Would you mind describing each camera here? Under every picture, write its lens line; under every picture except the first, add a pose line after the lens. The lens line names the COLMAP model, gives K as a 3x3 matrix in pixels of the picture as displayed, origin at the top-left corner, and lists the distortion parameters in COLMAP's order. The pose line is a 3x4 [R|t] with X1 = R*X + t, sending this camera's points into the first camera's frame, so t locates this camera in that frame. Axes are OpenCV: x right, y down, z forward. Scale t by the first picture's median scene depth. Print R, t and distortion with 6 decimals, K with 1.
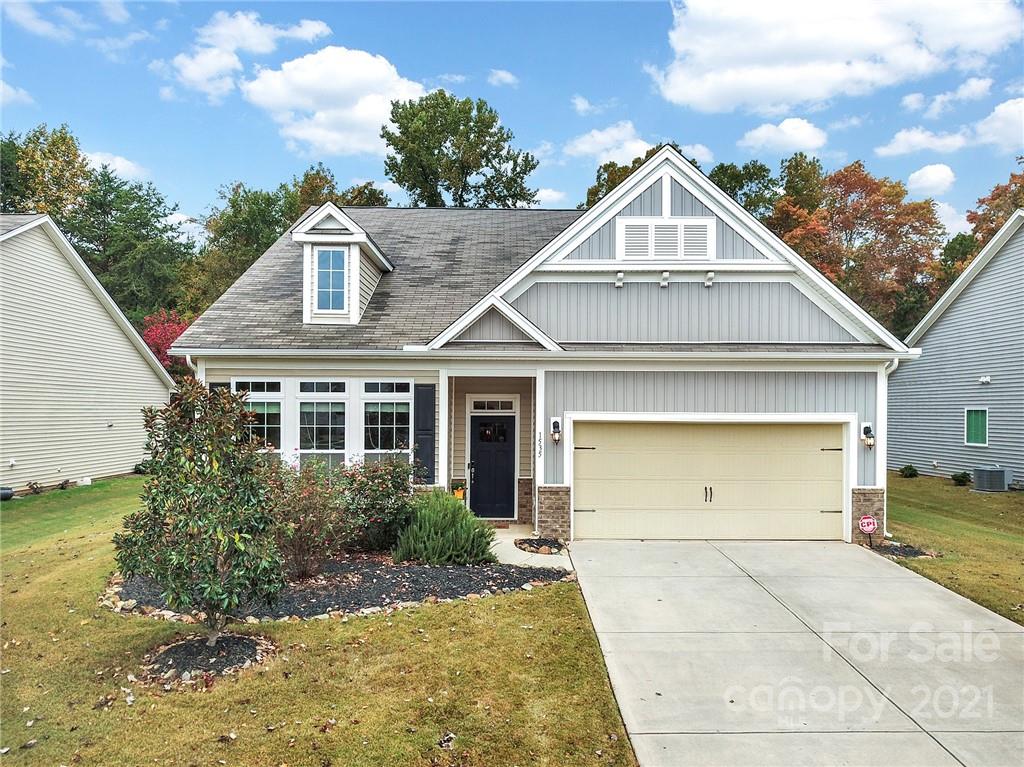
lens RADIAL K [[787.0, 0, 508.4], [0, 787.0, 422.6], [0, 0, 1]] dist [-0.003124, 0.011465]
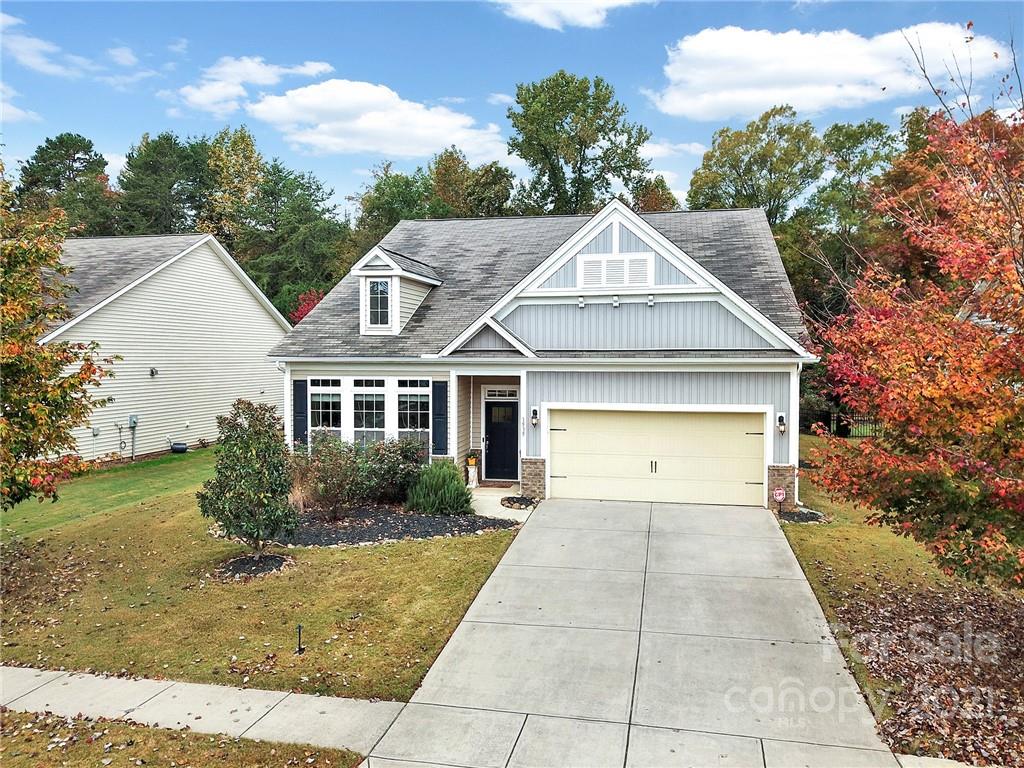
lens RADIAL K [[782.8, 0, 512.0], [0, 782.8, 384.0], [0, 0, 1]] dist [0.004401, 0.000322]
pose [[0.978758, 0.002891, -0.204998, 0.292619], [0.001513, 0.999771, 0.021324, -0.072469], [0.205013, -0.021181, 0.978530, -0.297523]]
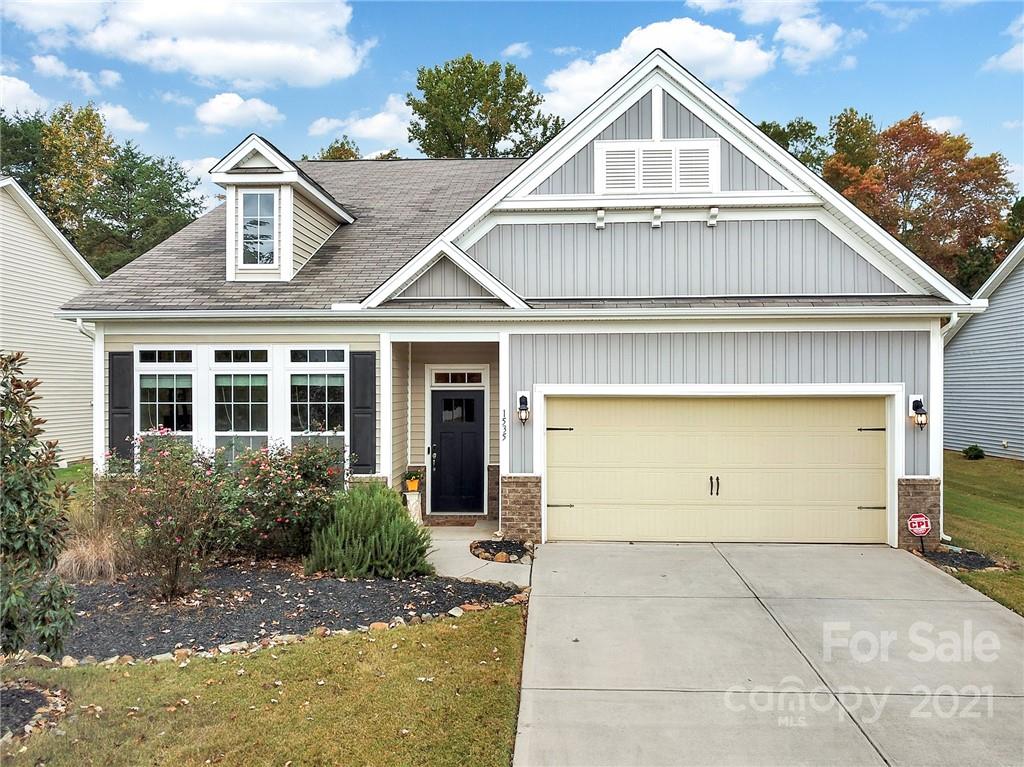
lens RADIAL K [[791.4, 0, 511.8], [0, 791.4, 397.2], [0, 0, 1]] dist [-0.028787, 0.054348]
pose [[0.998212, -0.005574, -0.059516, 0.097212], [0.005328, 0.999977, -0.004291, 0.003268], [0.059538, 0.003966, 0.998218, 0.187012]]
